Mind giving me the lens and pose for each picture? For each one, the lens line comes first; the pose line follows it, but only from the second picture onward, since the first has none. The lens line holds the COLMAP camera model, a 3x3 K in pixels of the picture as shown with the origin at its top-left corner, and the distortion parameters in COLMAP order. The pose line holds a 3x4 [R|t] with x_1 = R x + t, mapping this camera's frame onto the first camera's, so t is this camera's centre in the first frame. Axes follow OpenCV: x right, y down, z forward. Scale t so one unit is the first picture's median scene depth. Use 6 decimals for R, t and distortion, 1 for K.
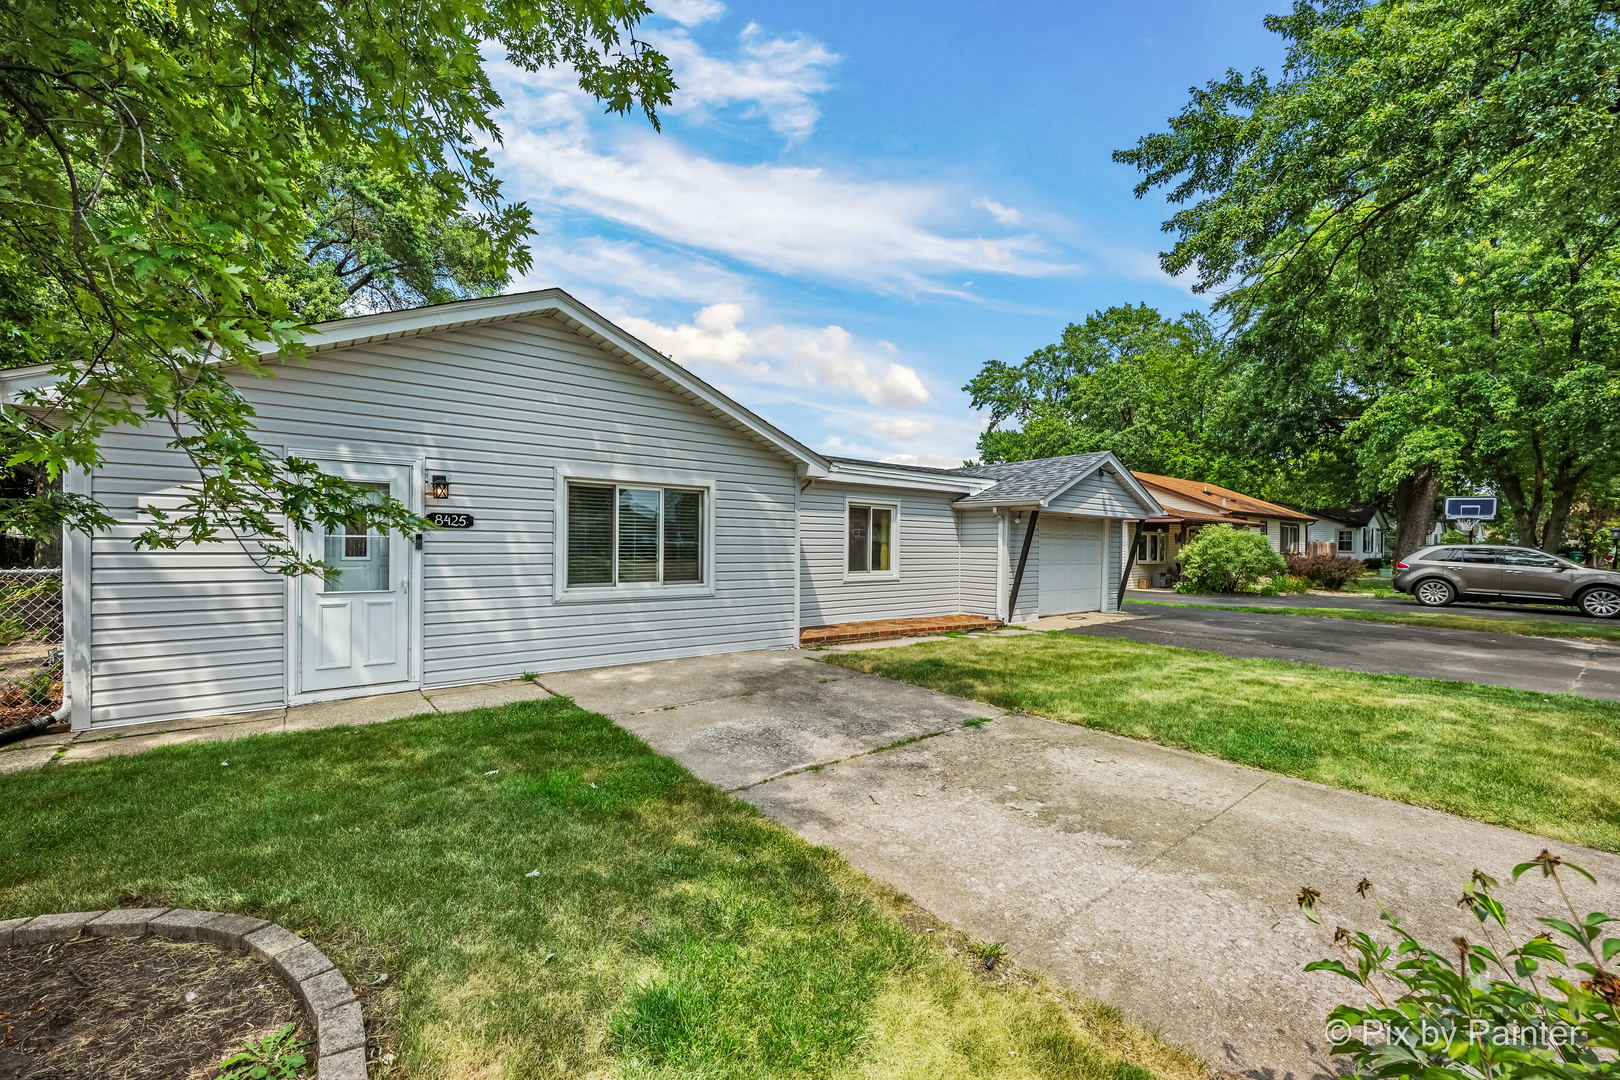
lens RADIAL K [[653.4, 0, 786.7], [0, 653.4, 564.8], [0, 0, 1]] dist [-0.002537, 0.000663]
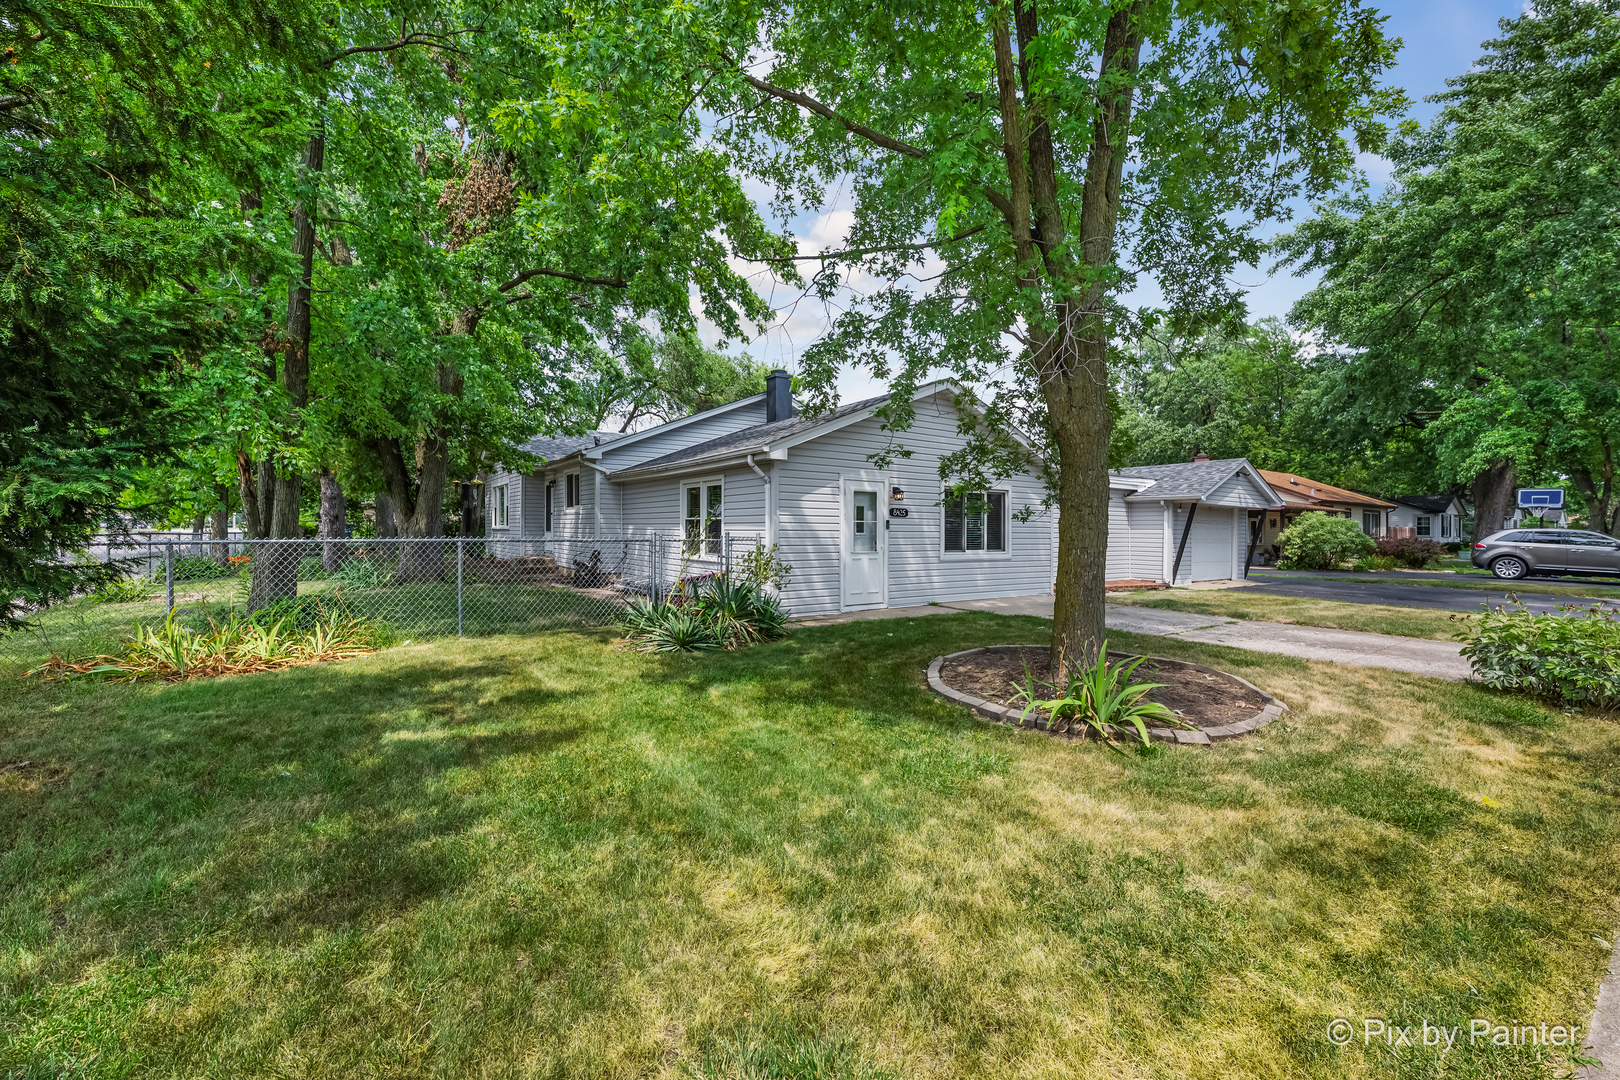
lens RADIAL K [[653.4, 0, 776.2], [0, 653.4, 540.2], [0, 0, 1]] dist [-0.002537, 0.000663]
pose [[0.997667, 0.001294, -0.068260, -0.283238], [-0.002429, 0.999860, -0.016545, 0.014052], [0.068230, 0.016672, 0.997530, -0.303228]]
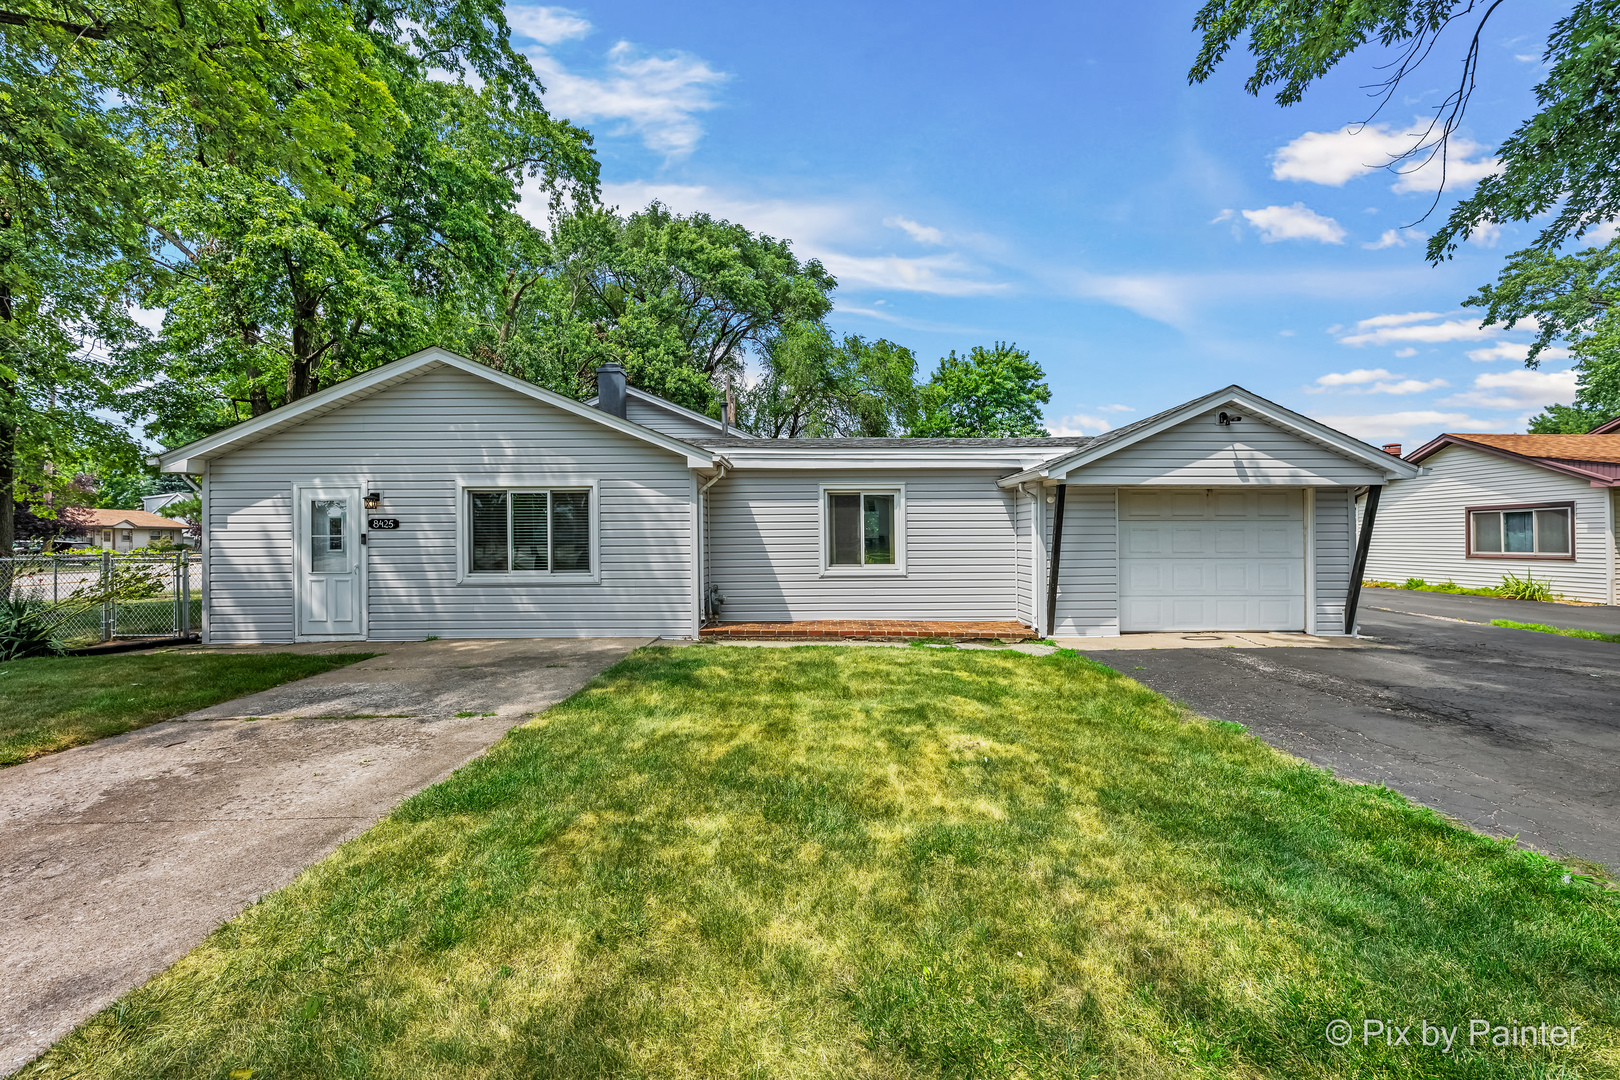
lens RADIAL K [[653.4, 0, 813.5], [0, 653.4, 538.2], [0, 0, 1]] dist [-0.002537, 0.000663]
pose [[0.795733, -0.016337, -0.605427, 0.418921], [-0.004741, 0.999437, -0.033200, 0.002143], [0.605629, 0.029288, 0.795208, 0.170781]]
